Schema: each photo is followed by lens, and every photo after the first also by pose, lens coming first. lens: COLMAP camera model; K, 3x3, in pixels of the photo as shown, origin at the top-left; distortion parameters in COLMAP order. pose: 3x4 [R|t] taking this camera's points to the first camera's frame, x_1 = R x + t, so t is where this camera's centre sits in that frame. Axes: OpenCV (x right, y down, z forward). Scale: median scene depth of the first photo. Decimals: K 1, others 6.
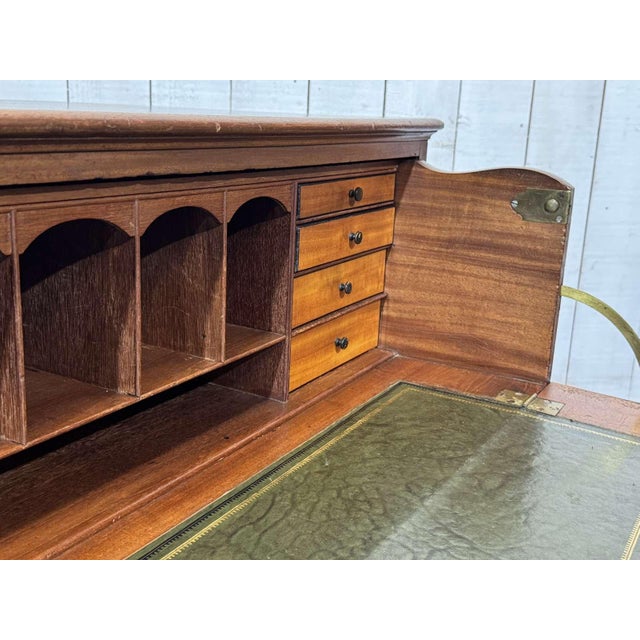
lens RADIAL K [[792.3, 0, 320.0], [0, 792.3, 320.0], [0, 0, 1]] dist [0.078672, -0.036777]
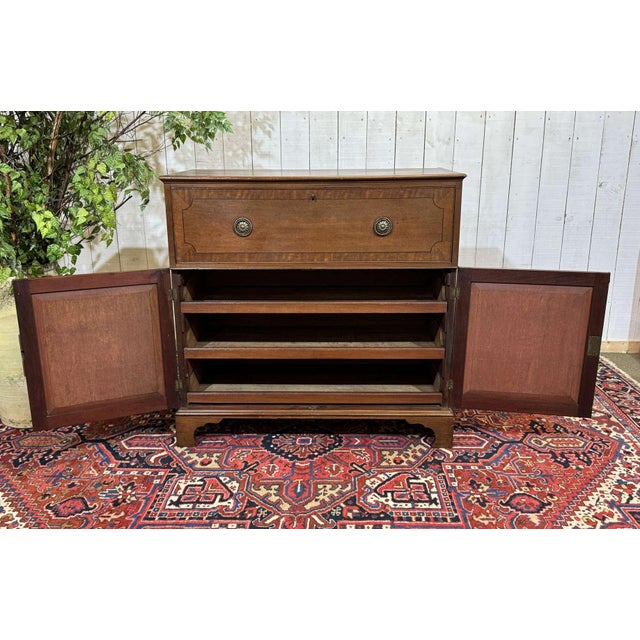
lens RADIAL K [[635.5, 0, 319.5], [0, 635.5, 323.9], [0, 0, 1]] dist [0.196643, -0.417682]
pose [[0.484151, 0.188627, -0.854411, 2.620398], [-0.197178, 0.974890, 0.103494, 0.195399], [0.852478, 0.118364, 0.509187, -0.793419]]
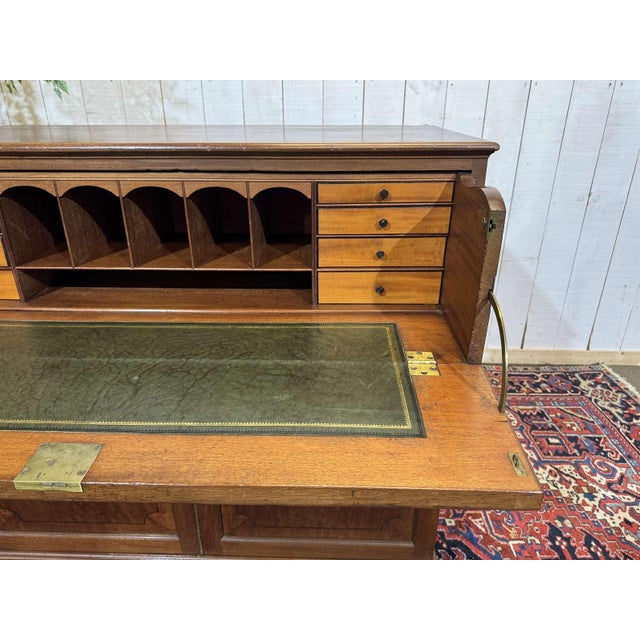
lens RADIAL K [[481.5, 0, 320.0], [0, 481.5, 320.0], [0, 0, 1]] dist [0.031757, -0.049205]
pose [[0.480543, 0.319487, -0.816704, 0.935438], [-0.204787, 0.946412, 0.249733, -0.153461], [0.852725, 0.047243, 0.520219, 0.480933]]
